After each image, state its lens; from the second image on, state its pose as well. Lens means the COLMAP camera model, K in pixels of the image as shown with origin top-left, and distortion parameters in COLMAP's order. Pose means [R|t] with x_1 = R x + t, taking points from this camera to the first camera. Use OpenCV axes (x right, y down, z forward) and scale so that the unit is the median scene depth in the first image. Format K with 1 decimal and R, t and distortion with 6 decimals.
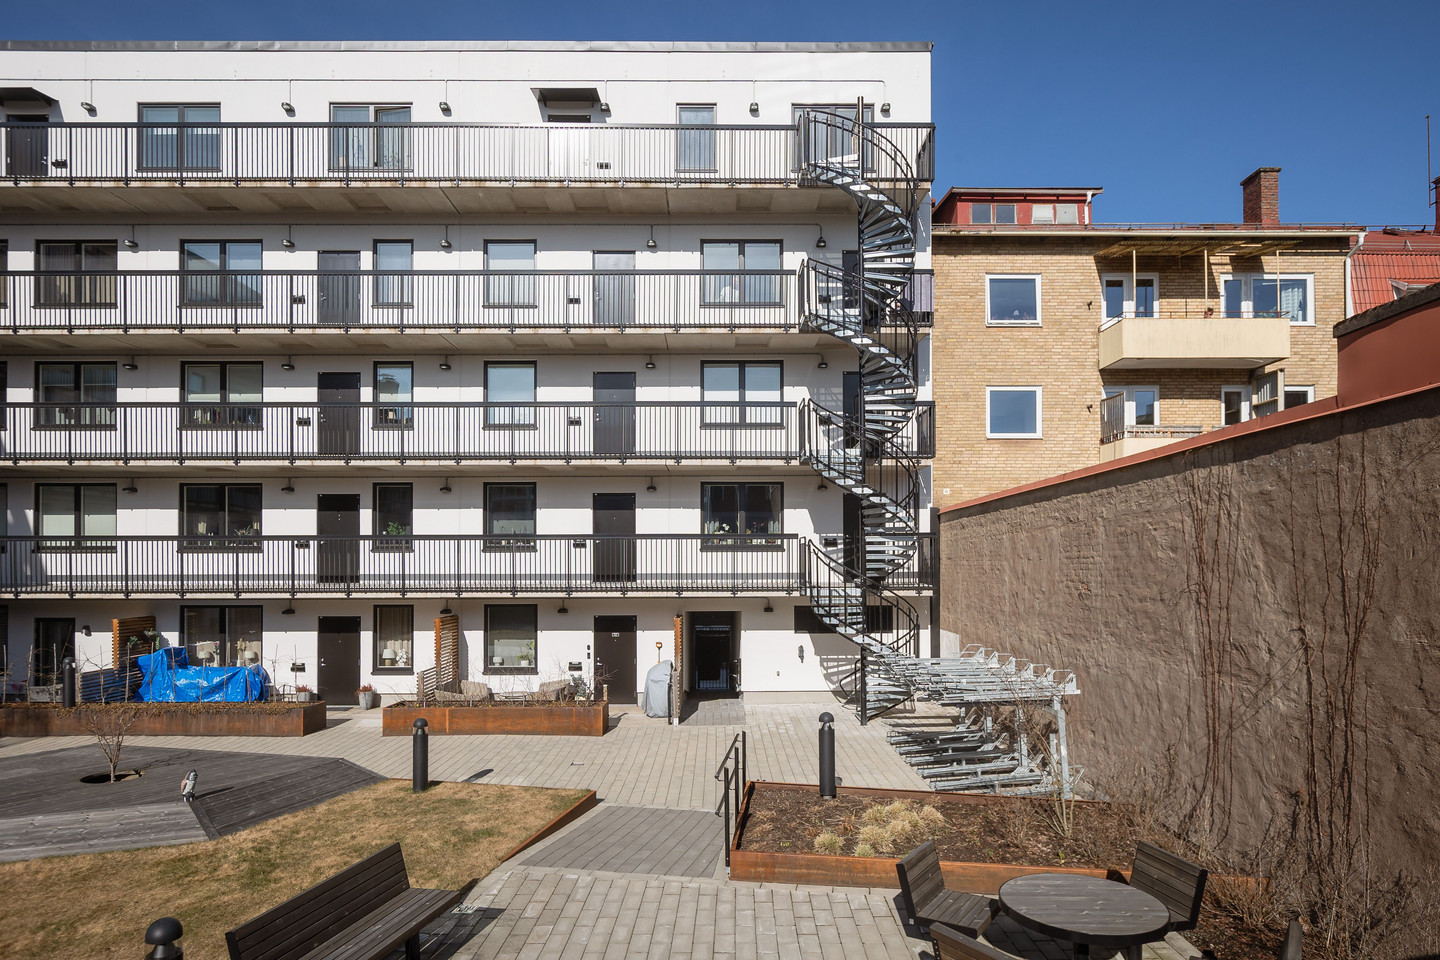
lens RADIAL K [[857.1, 0, 715.5], [0, 857.1, 554.6], [0, 0, 1]] dist [0.002221, 0.000728]
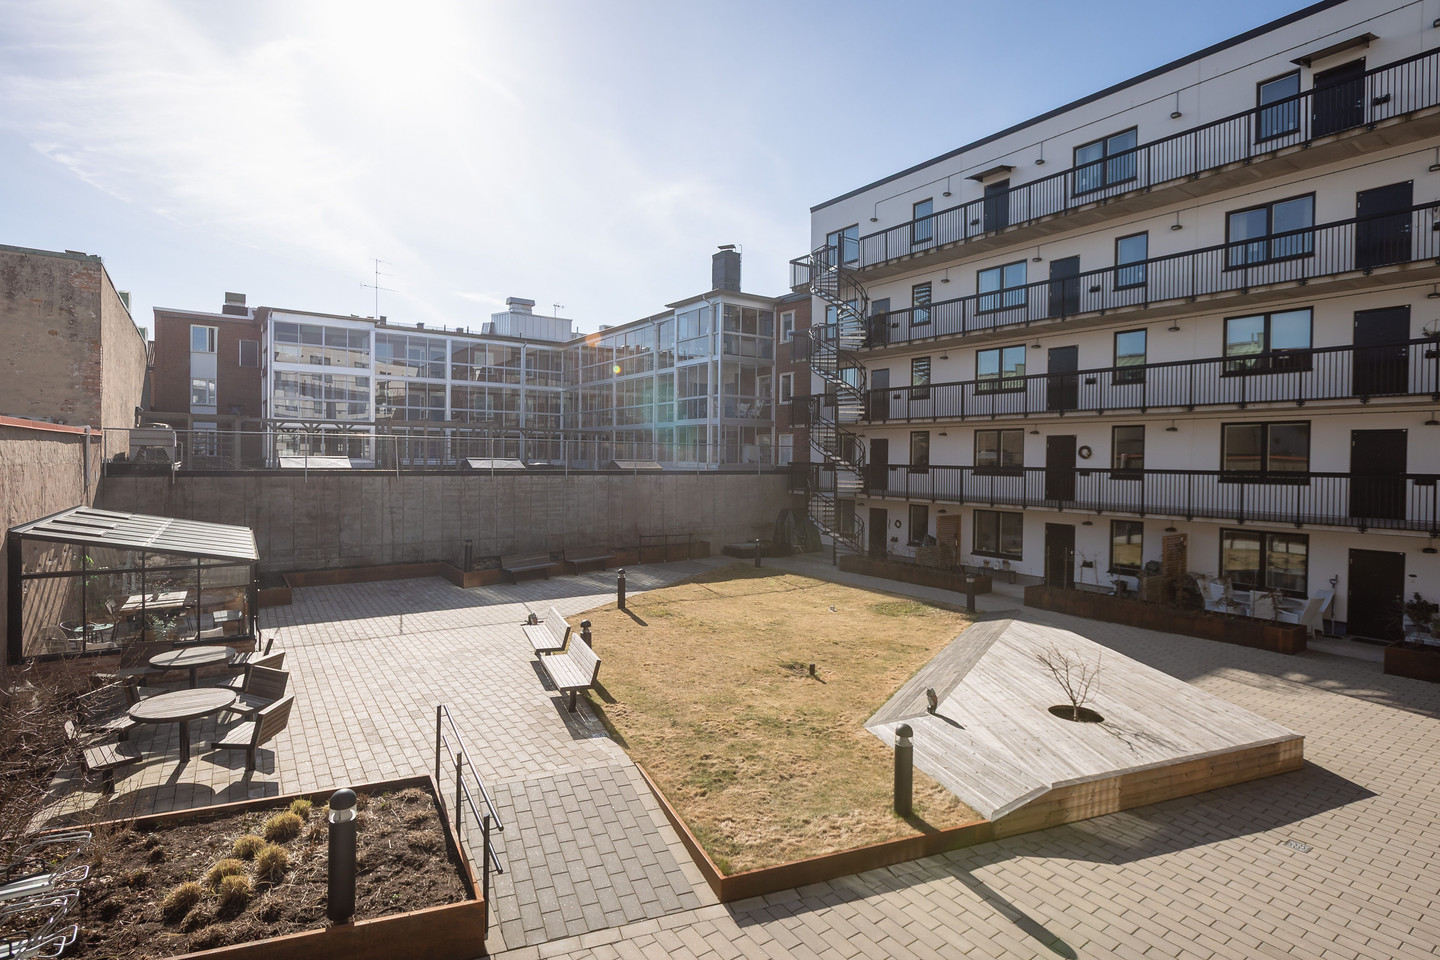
lens RADIAL K [[706.4, 0, 720.0], [0, 706.4, 480.0], [0, 0, 1]] dist [0.000016, 0.000012]
pose [[-0.810142, 0.006619, -0.586196, 0.214923], [-0.005610, 0.999803, 0.019042, -0.059551], [0.586207, 0.018716, -0.809945, 1.652271]]
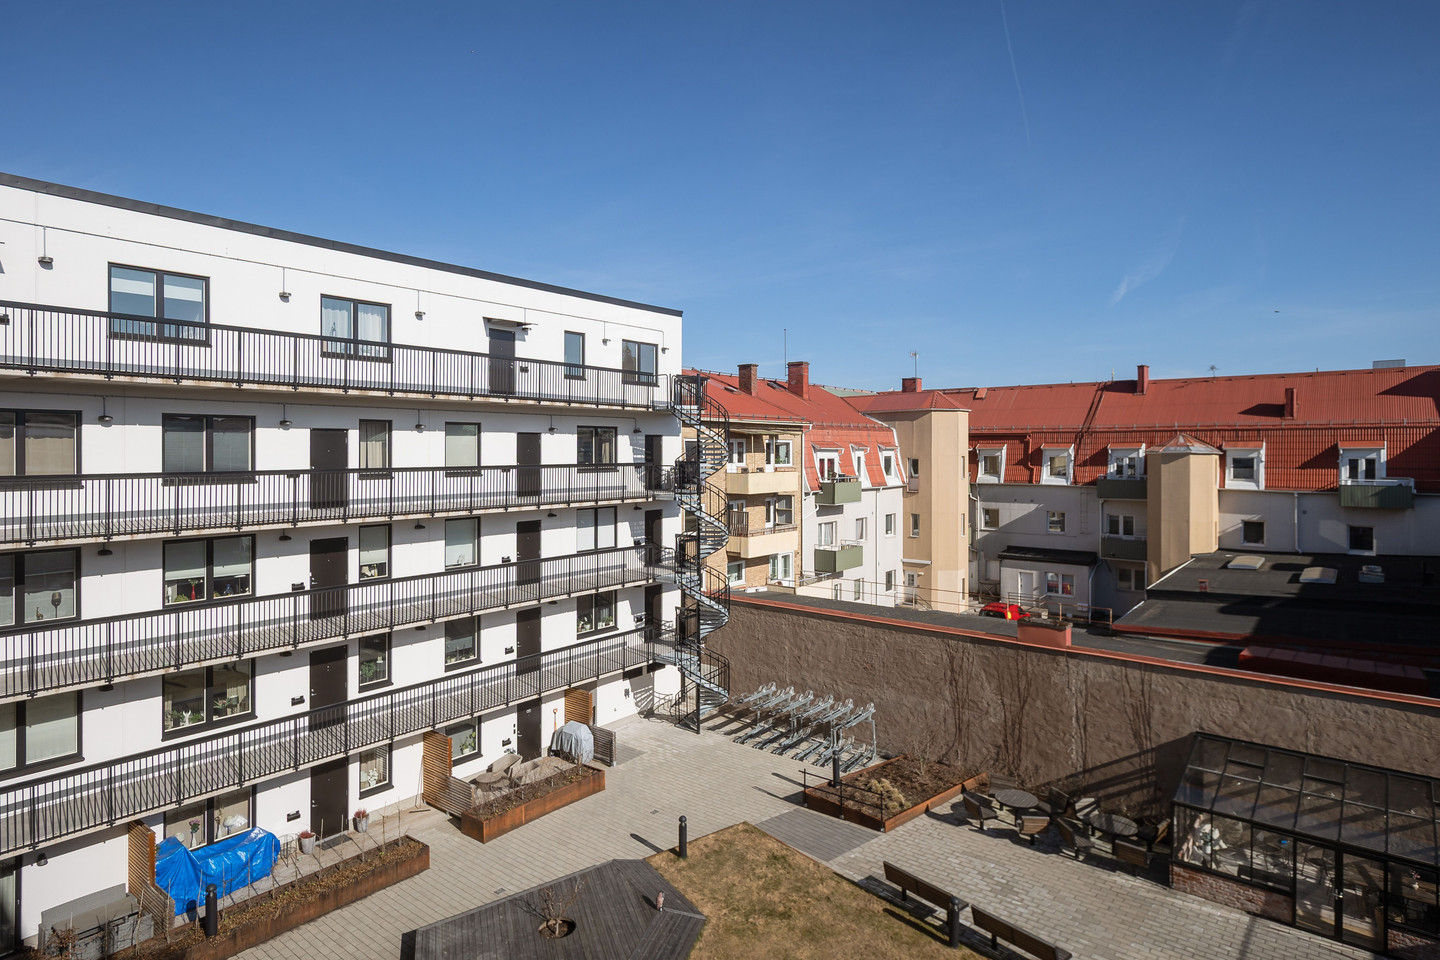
lens RADIAL K [[813.9, 0, 726.4], [0, 813.9, 446.1], [0, 0, 1]] dist [0.000752, -0.000127]
pose [[0.623042, 0.001412, 0.782187, -1.853074], [-0.008751, 0.999948, 0.005165, -0.674353], [-0.782140, -0.010063, 0.623022, -0.131363]]
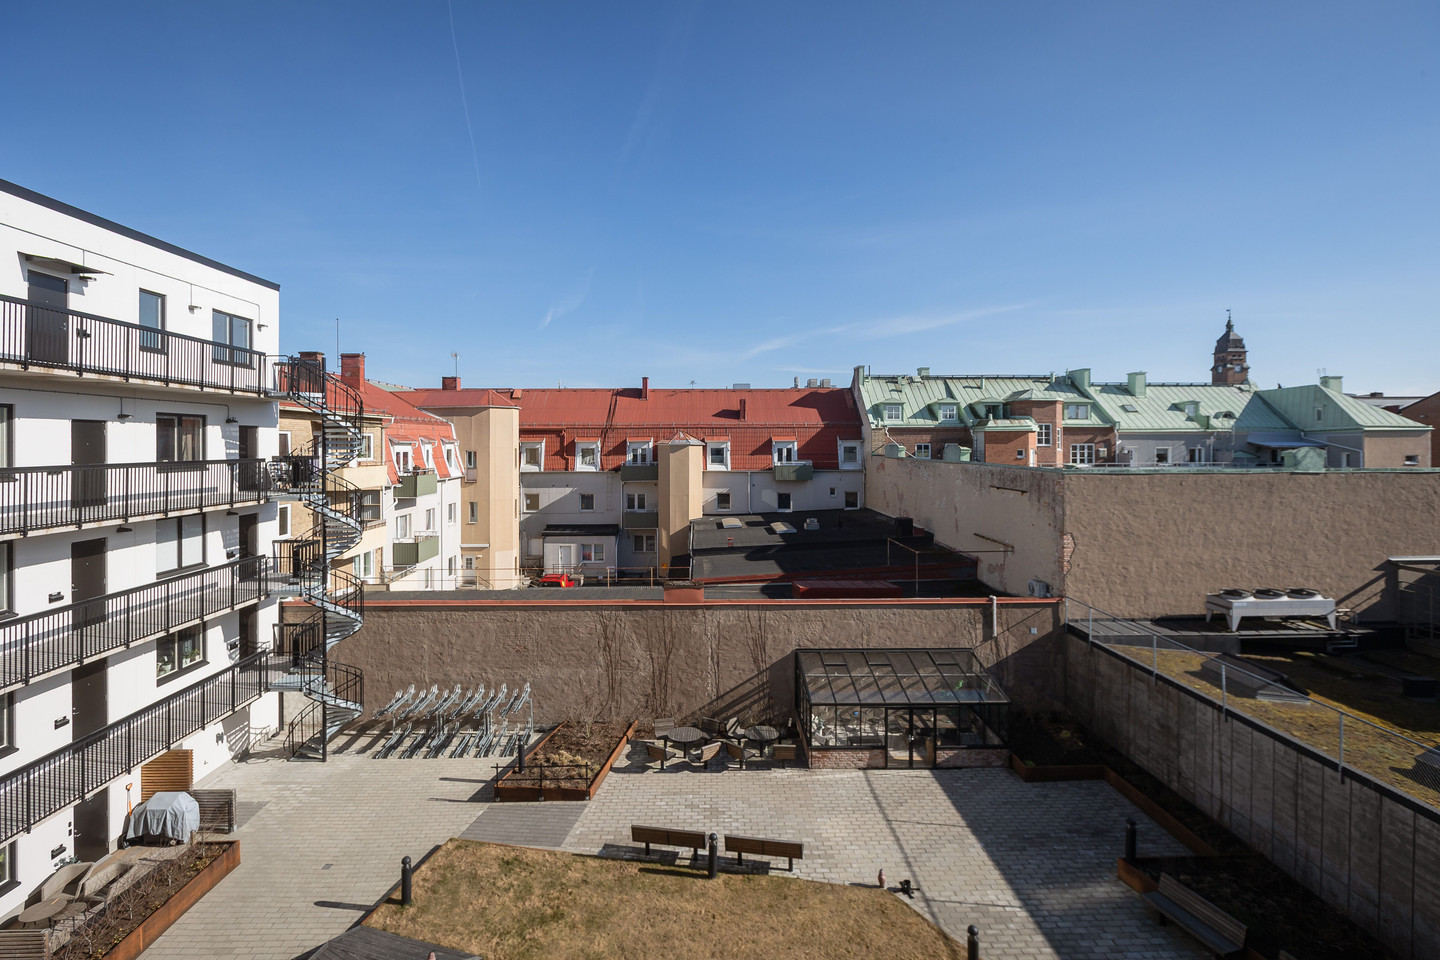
lens RADIAL K [[691.1, 0, 718.0], [0, 691.1, 443.4], [0, 0, 1]] dist [-0.003003, -0.000618]
pose [[-0.024758, -0.003166, 0.999688, -1.864636], [-0.009410, 0.999951, 0.002934, -0.662665], [-0.999649, -0.009334, -0.024787, 0.538881]]
